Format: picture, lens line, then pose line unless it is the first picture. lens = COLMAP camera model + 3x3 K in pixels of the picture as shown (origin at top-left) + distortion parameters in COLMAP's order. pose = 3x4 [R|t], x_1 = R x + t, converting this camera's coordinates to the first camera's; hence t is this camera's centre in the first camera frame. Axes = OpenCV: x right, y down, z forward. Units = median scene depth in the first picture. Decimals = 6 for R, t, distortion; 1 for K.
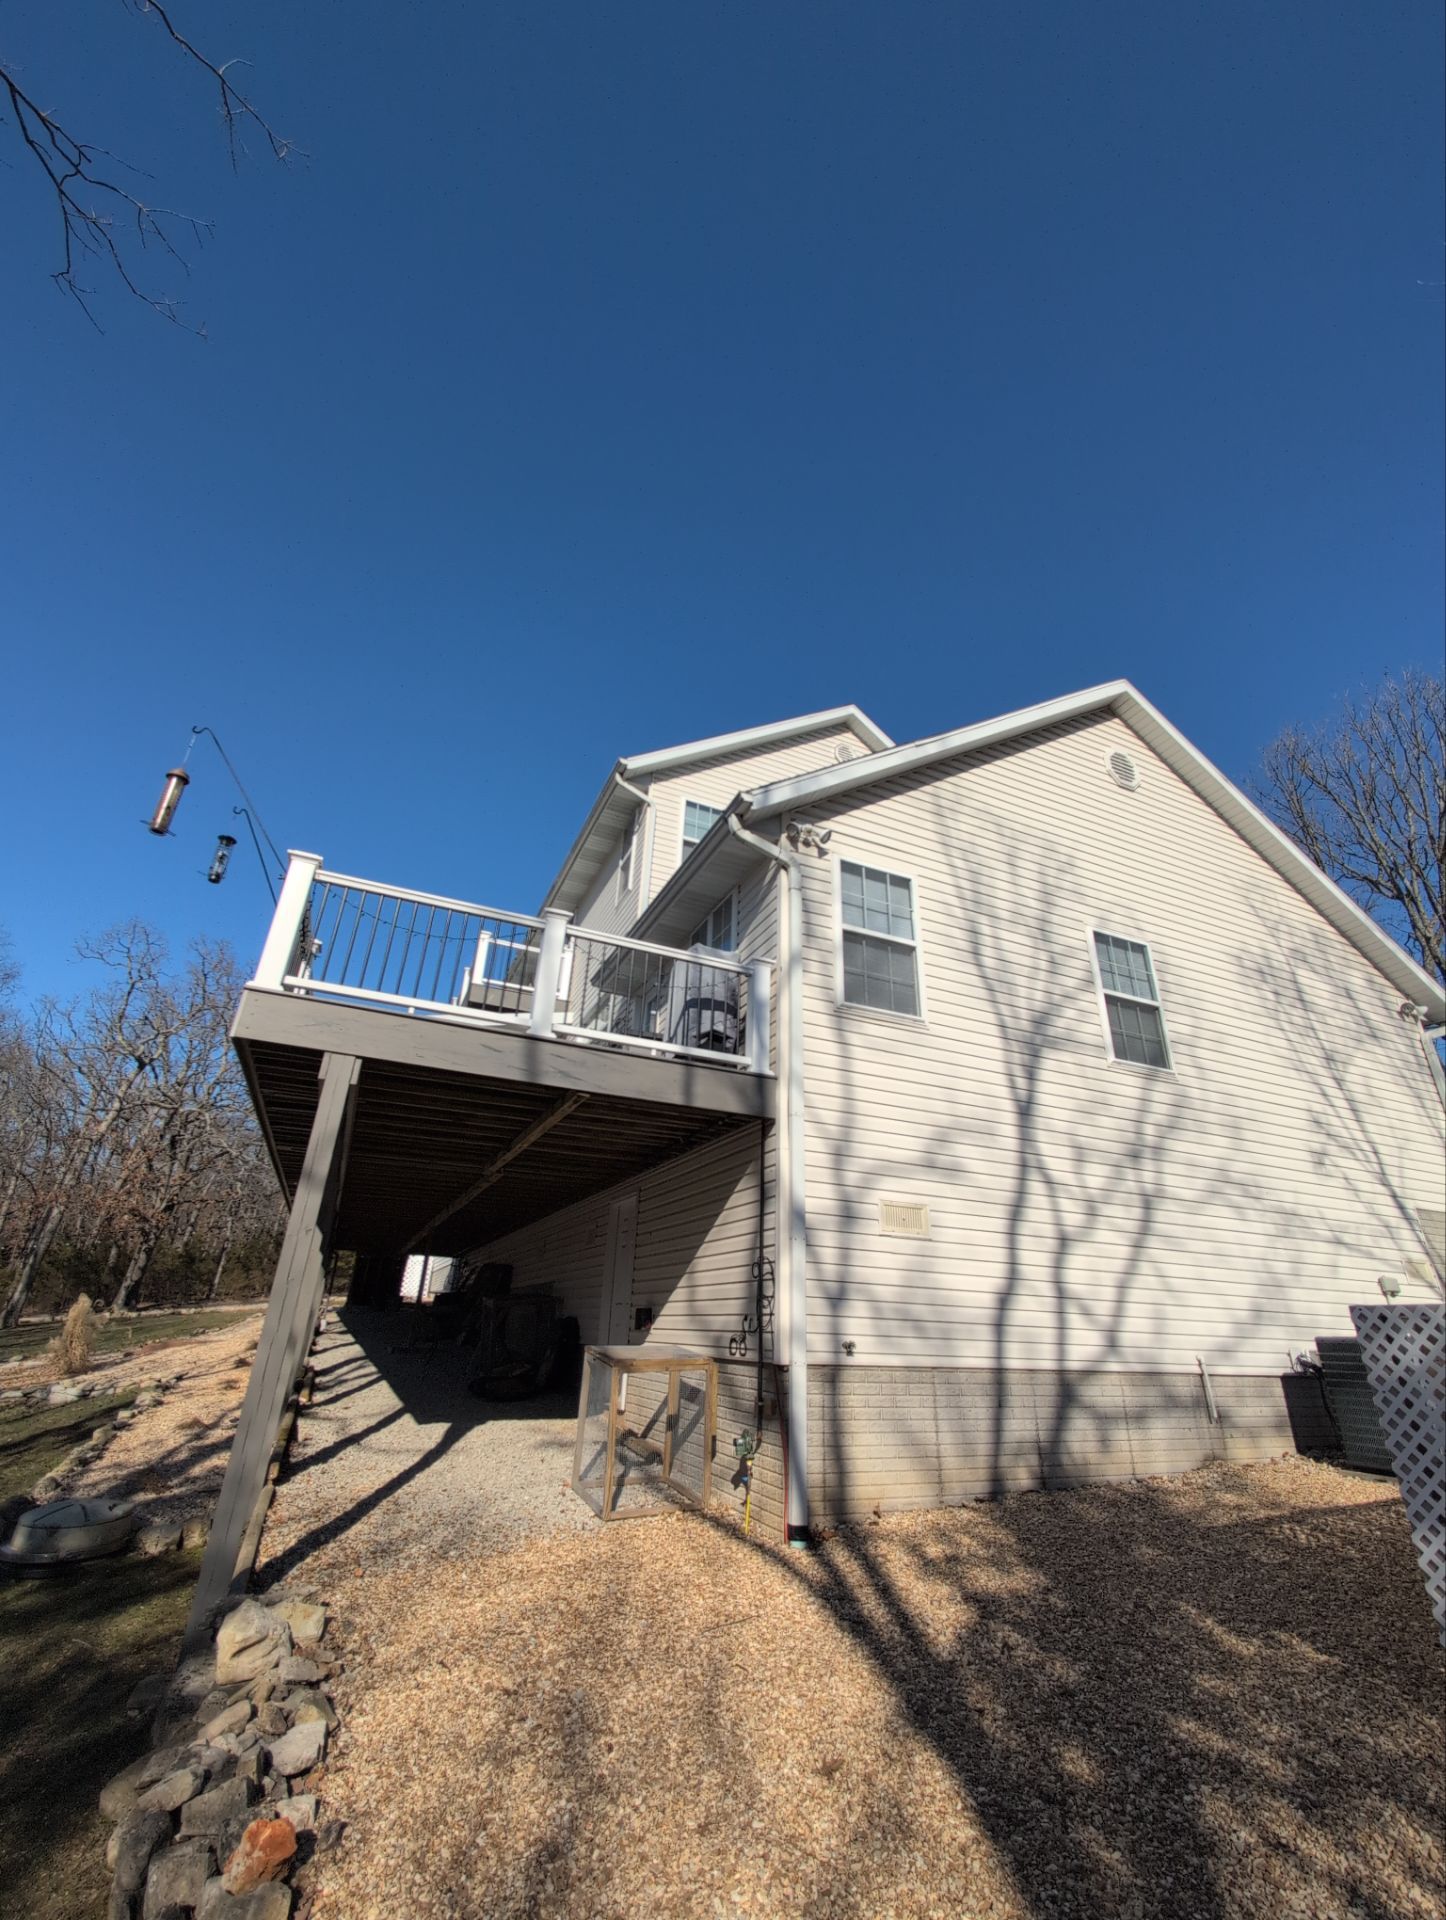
lens RADIAL K [[817.1, 0, 722.1], [0, 817.1, 956.9], [0, 0, 1]] dist [-0.002297, -0.000708]
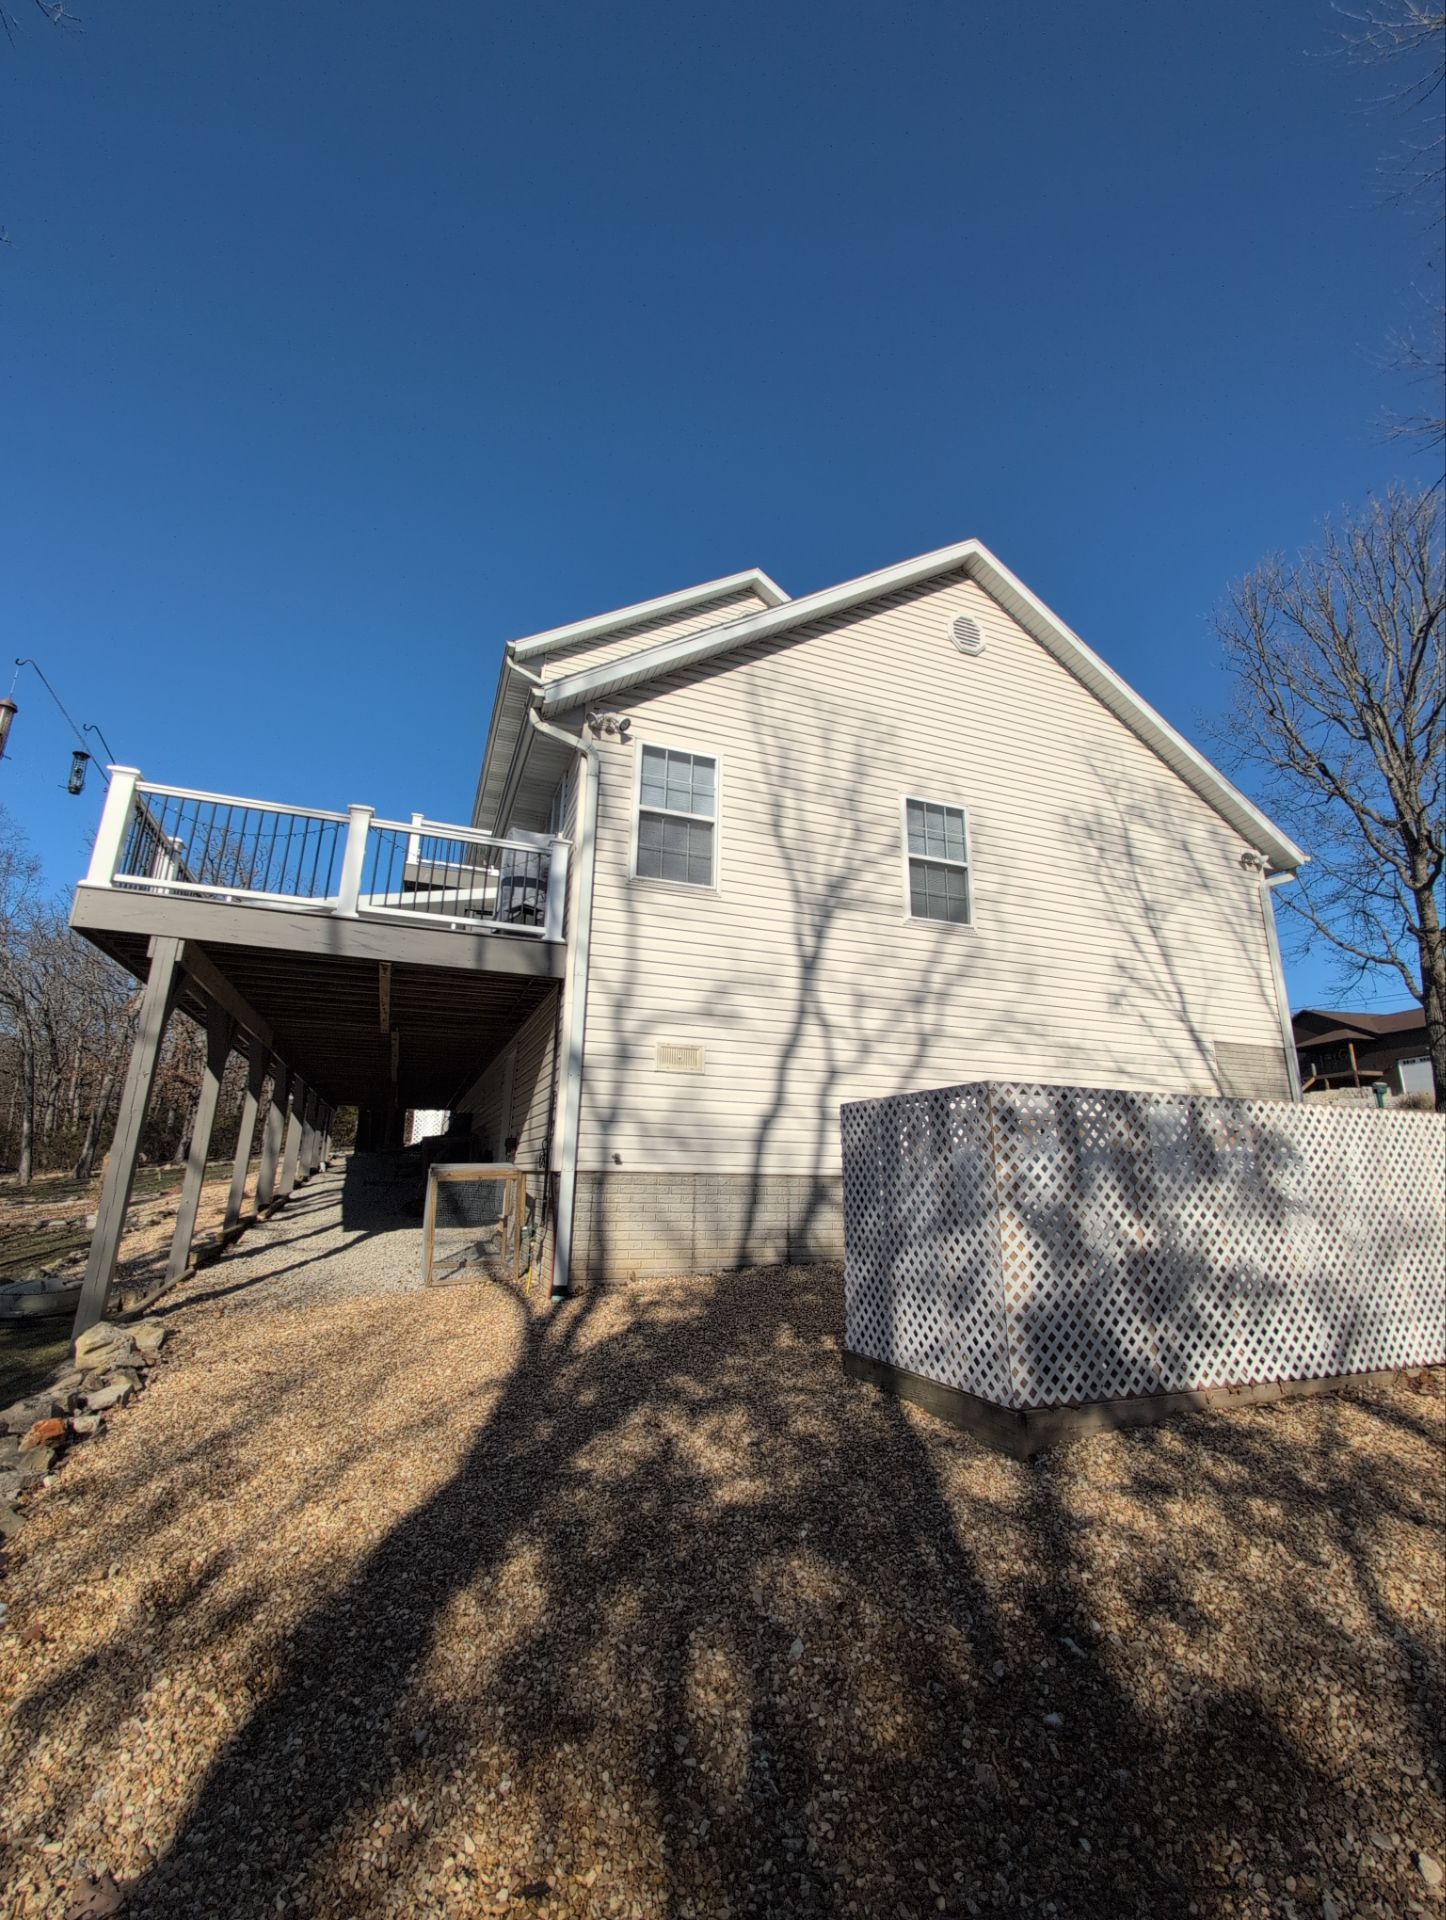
lens RADIAL K [[819.0, 0, 723.0], [0, 819.0, 960.0], [0, 0, 1]] dist [-0.004741, -0.000222]
pose [[0.998261, -0.030898, -0.050196, 0.295447], [0.038914, 0.985103, 0.167505, -0.013782], [0.044273, -0.169167, 0.984593, -0.122488]]
